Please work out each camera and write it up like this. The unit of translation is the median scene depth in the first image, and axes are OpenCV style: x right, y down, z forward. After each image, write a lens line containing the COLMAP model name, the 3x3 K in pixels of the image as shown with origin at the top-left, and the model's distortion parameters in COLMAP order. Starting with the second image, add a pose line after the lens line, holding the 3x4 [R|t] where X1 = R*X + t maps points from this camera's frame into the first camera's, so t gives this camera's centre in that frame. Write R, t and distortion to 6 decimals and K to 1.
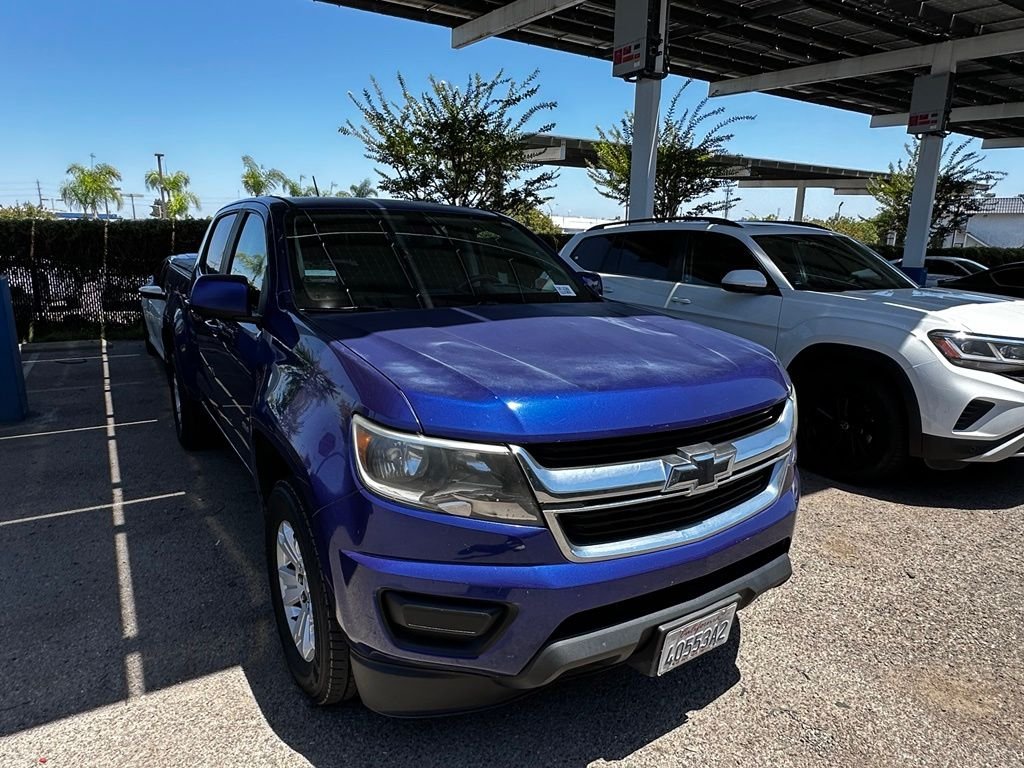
lens RADIAL K [[648.4, 0, 505.6], [0, 648.4, 396.0], [0, 0, 1]] dist [-0.007385, 0.001948]
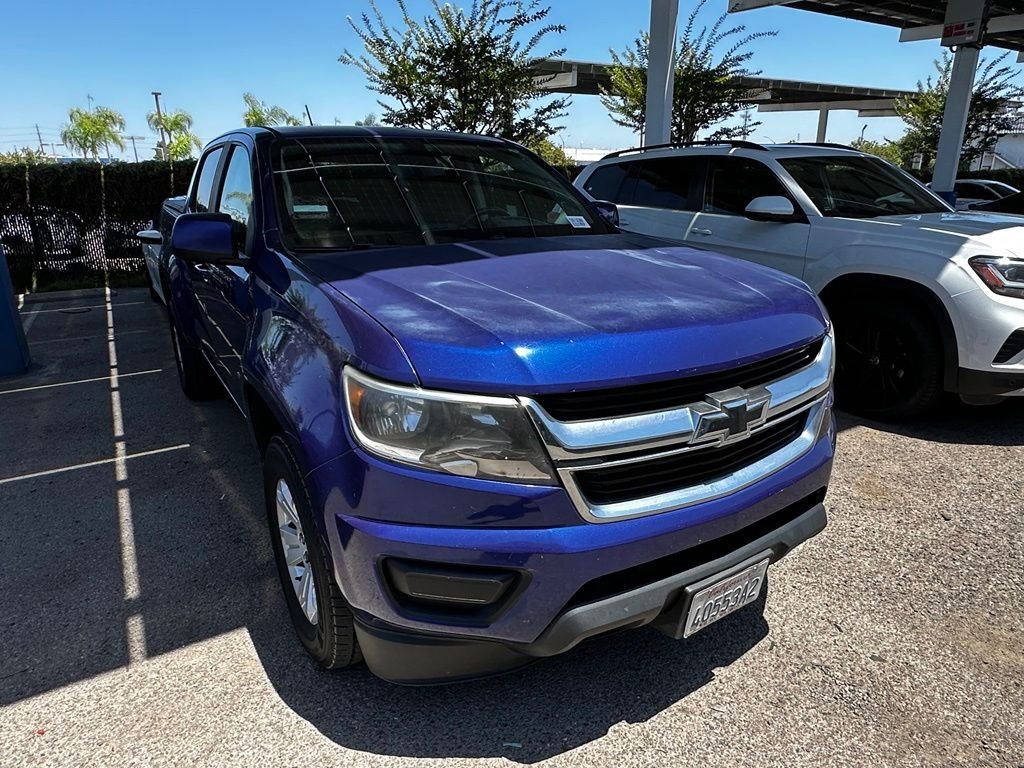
lens RADIAL K [[648.4, 0, 512.4], [0, 648.4, 389.7], [0, 0, 1]] dist [-0.007385, 0.001948]
pose [[0.999665, -0.021600, -0.014226, 0.004933], [0.022716, 0.996237, 0.083641, -0.003755], [0.012366, -0.083936, 0.996394, 0.052369]]
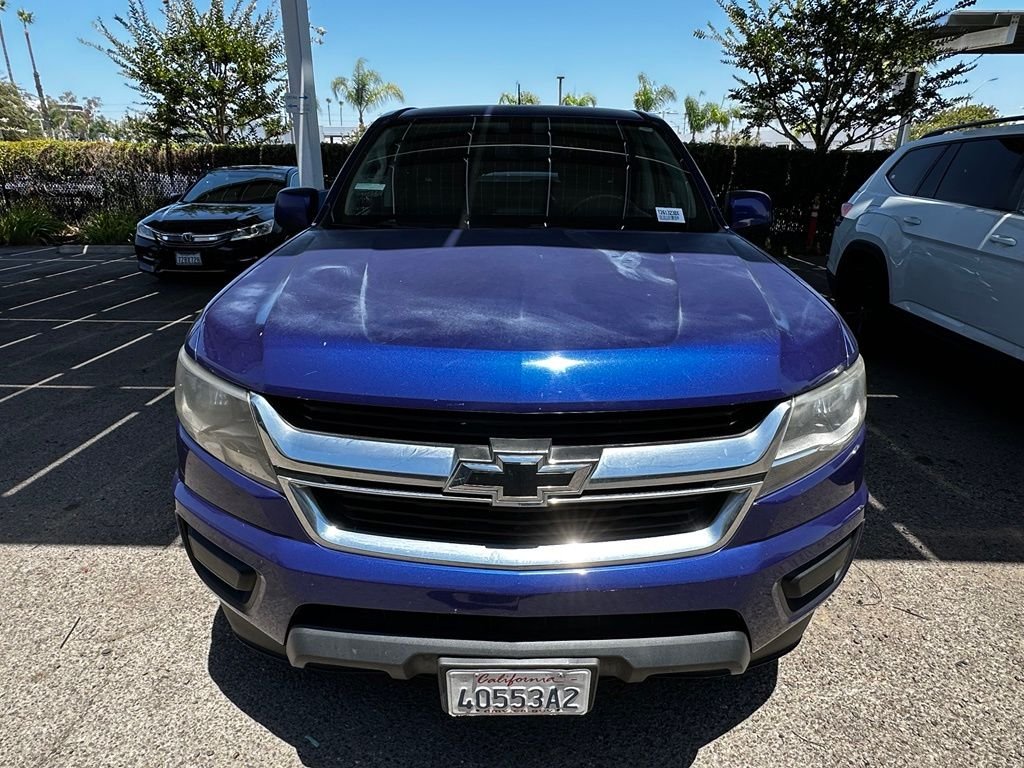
lens RADIAL K [[648.4, 0, 515.2], [0, 648.4, 396.3], [0, 0, 1]] dist [-0.007385, 0.001948]
pose [[0.838787, 0.177237, -0.514804, 0.335918], [-0.117589, 0.982188, 0.146558, -0.037887], [0.531610, -0.062396, 0.844688, 0.212783]]
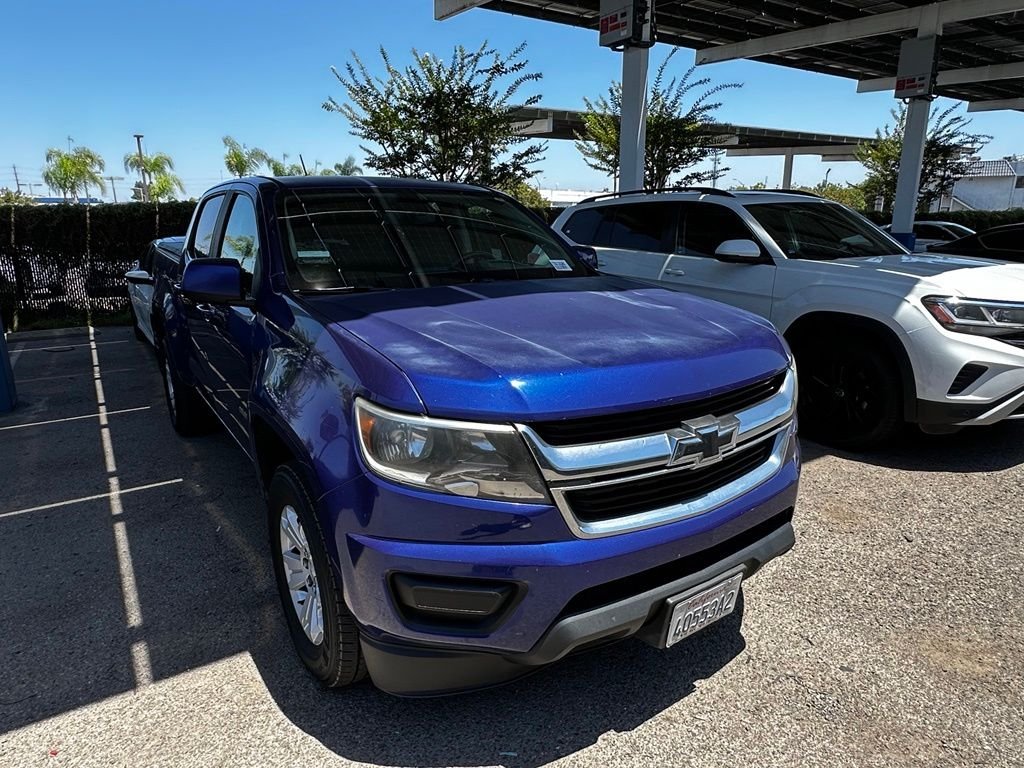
lens RADIAL K [[648.4, 0, 509.3], [0, 648.4, 389.5], [0, 0, 1]] dist [-0.007385, 0.001948]
pose [[0.999464, -0.028209, 0.016591, -0.007997], [0.027746, 0.999237, 0.027487, -0.002032], [-0.017353, -0.027012, 0.999484, 0.003720]]
